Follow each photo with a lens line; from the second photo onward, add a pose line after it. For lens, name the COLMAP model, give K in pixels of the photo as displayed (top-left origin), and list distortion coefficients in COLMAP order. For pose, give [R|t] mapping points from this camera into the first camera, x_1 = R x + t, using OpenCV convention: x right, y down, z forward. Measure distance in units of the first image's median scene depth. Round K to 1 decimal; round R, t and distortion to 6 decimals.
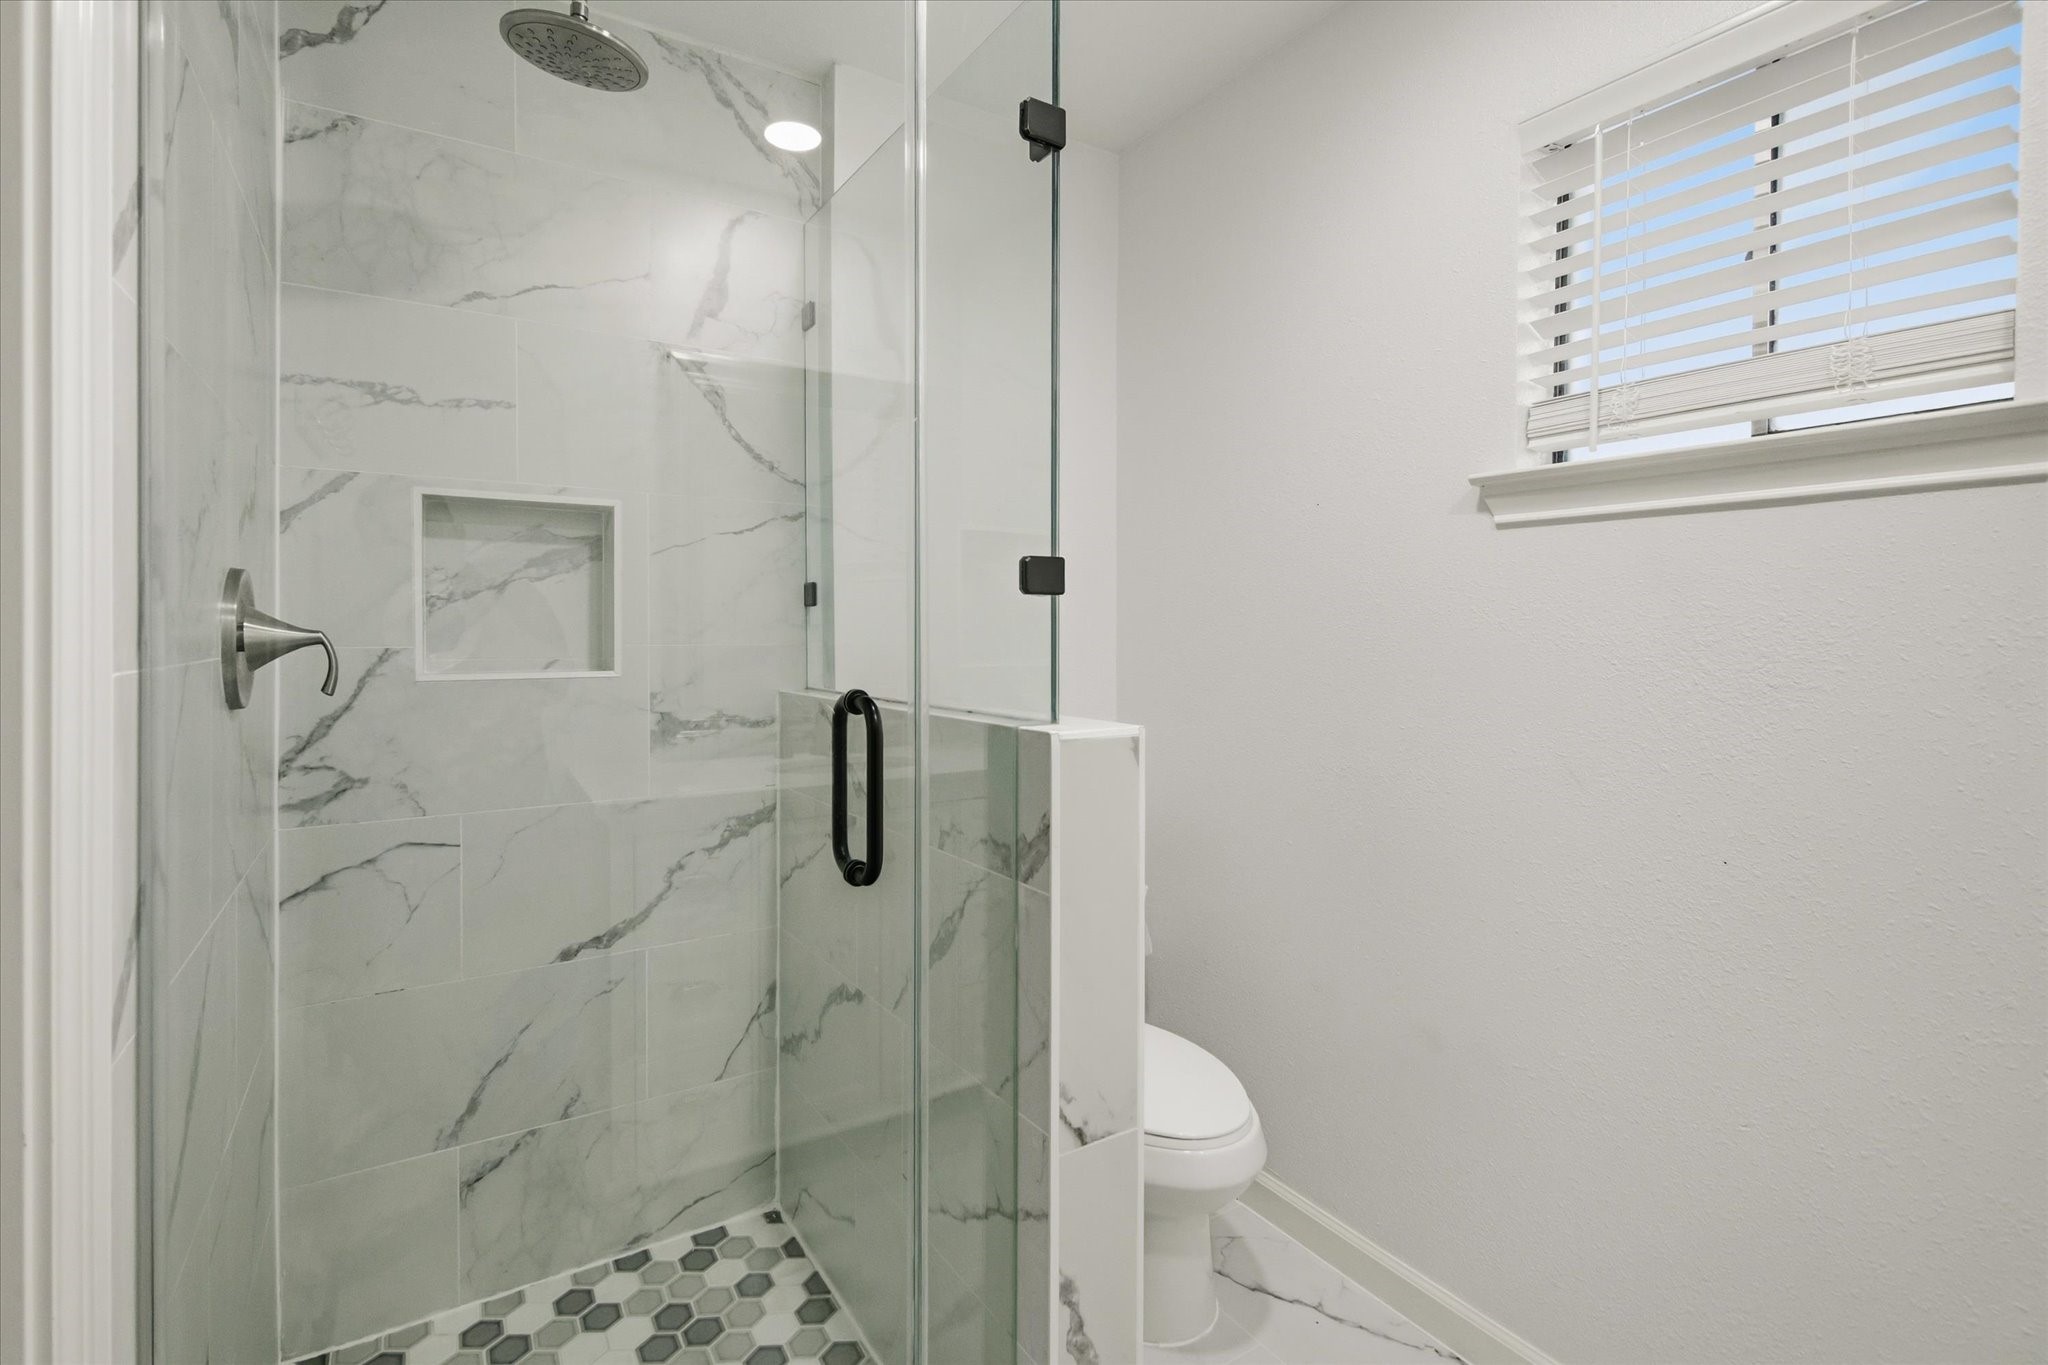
lens RADIAL K [[936.2, 0, 1021.3], [0, 936.2, 628.4], [0, 0, 1]] dist [-0.000312, -0.000094]
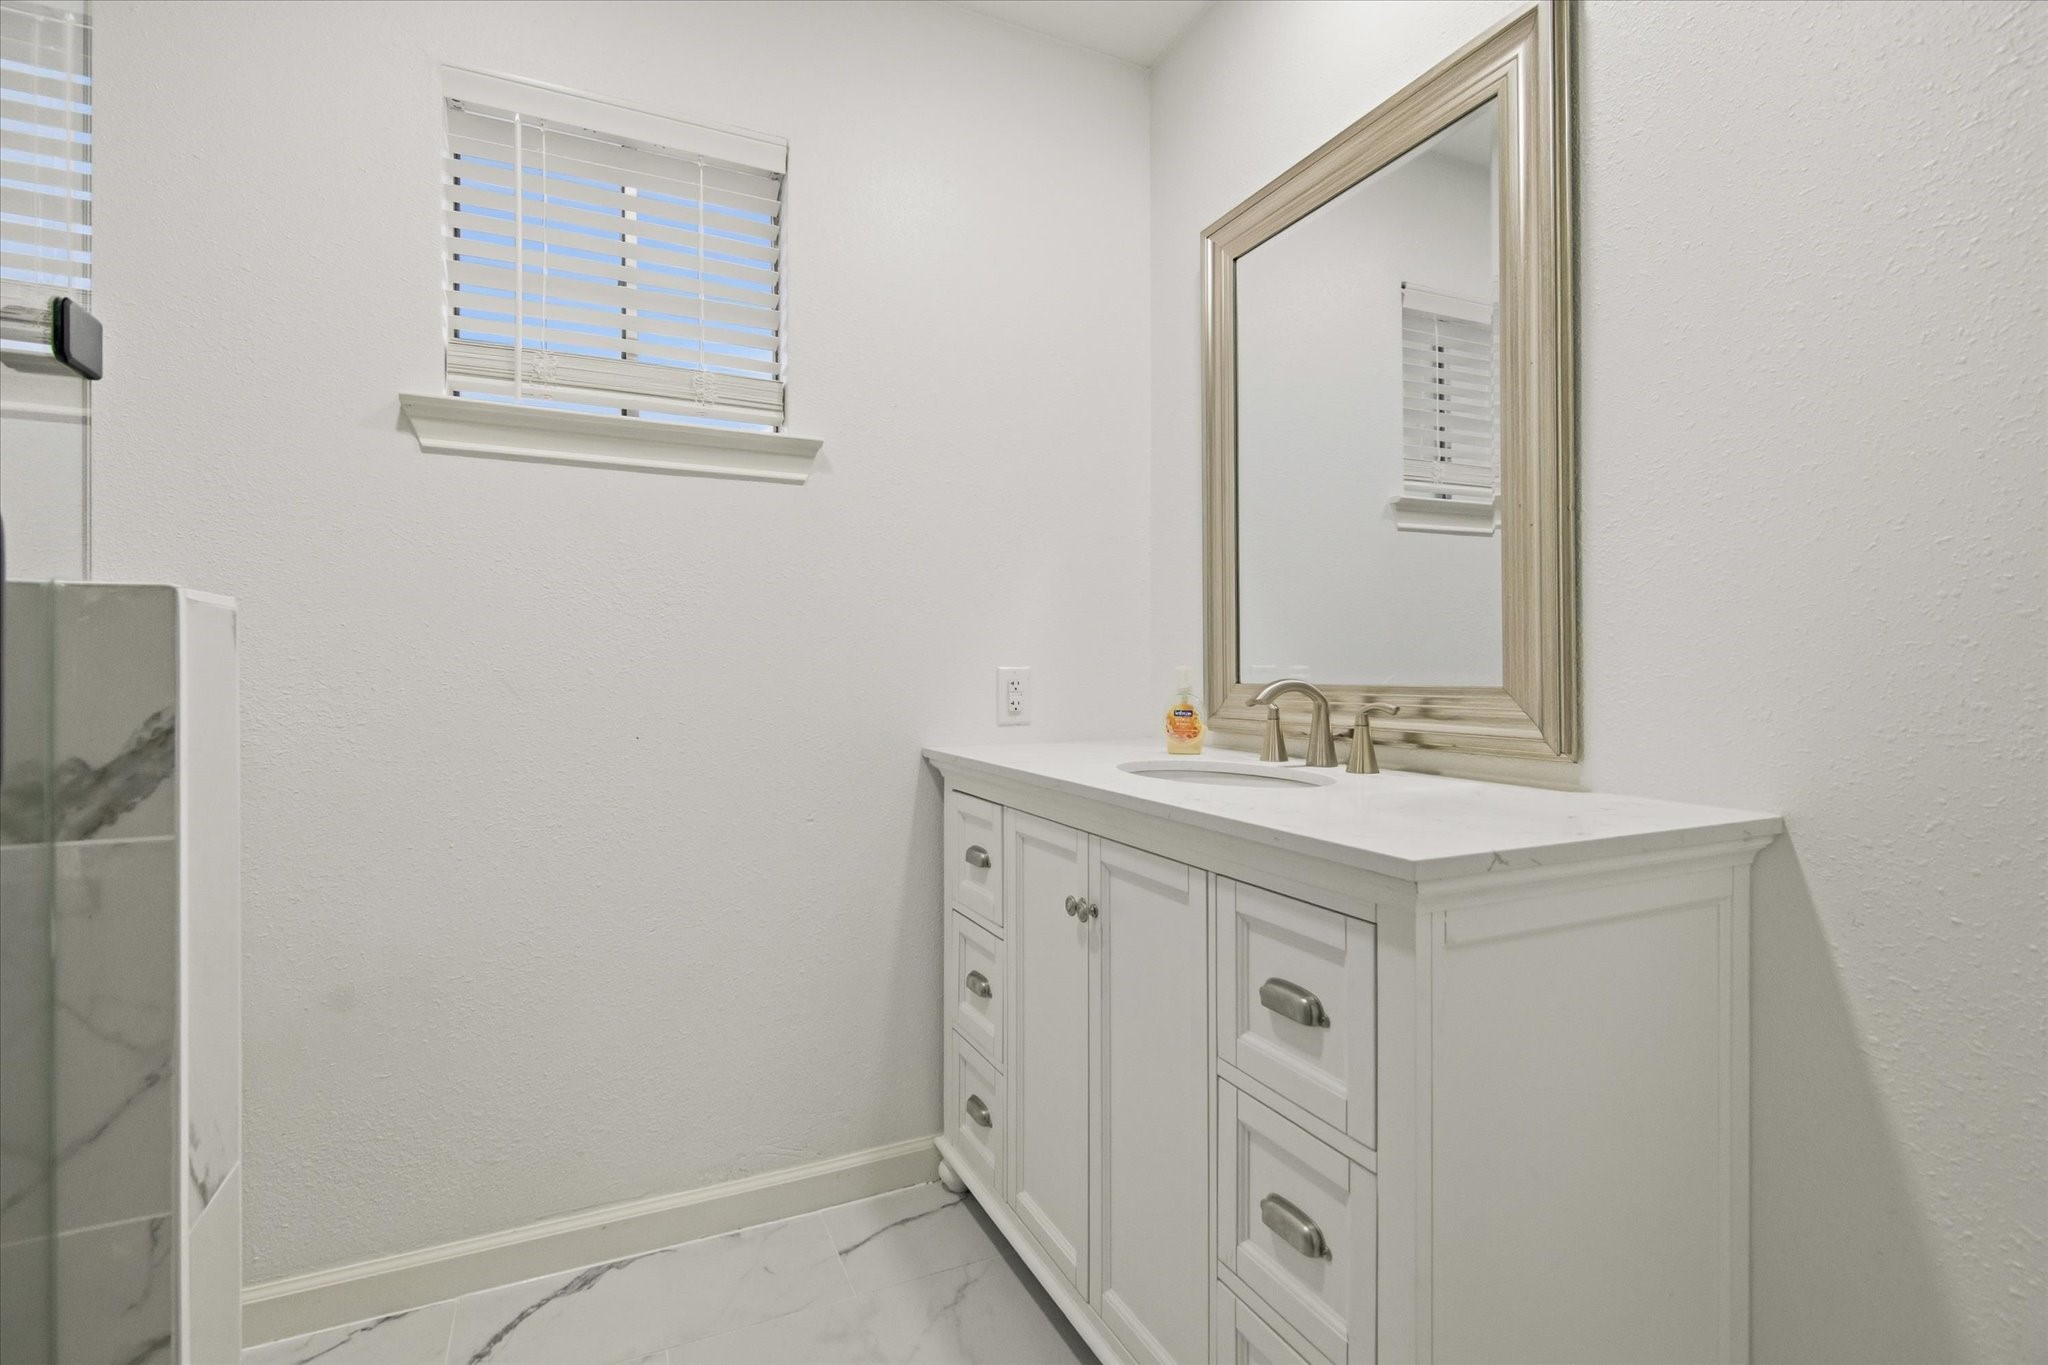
lens RADIAL K [[918.4, 0, 1024.6], [0, 918.4, 655.0], [0, 0, 1]] dist [-0.000844, -0.000346]
pose [[0.116169, 0.010301, 0.993176, -0.509537], [0.002720, 0.999939, -0.010689, 0.161563], [-0.993226, 0.003944, 0.116133, 0.331199]]
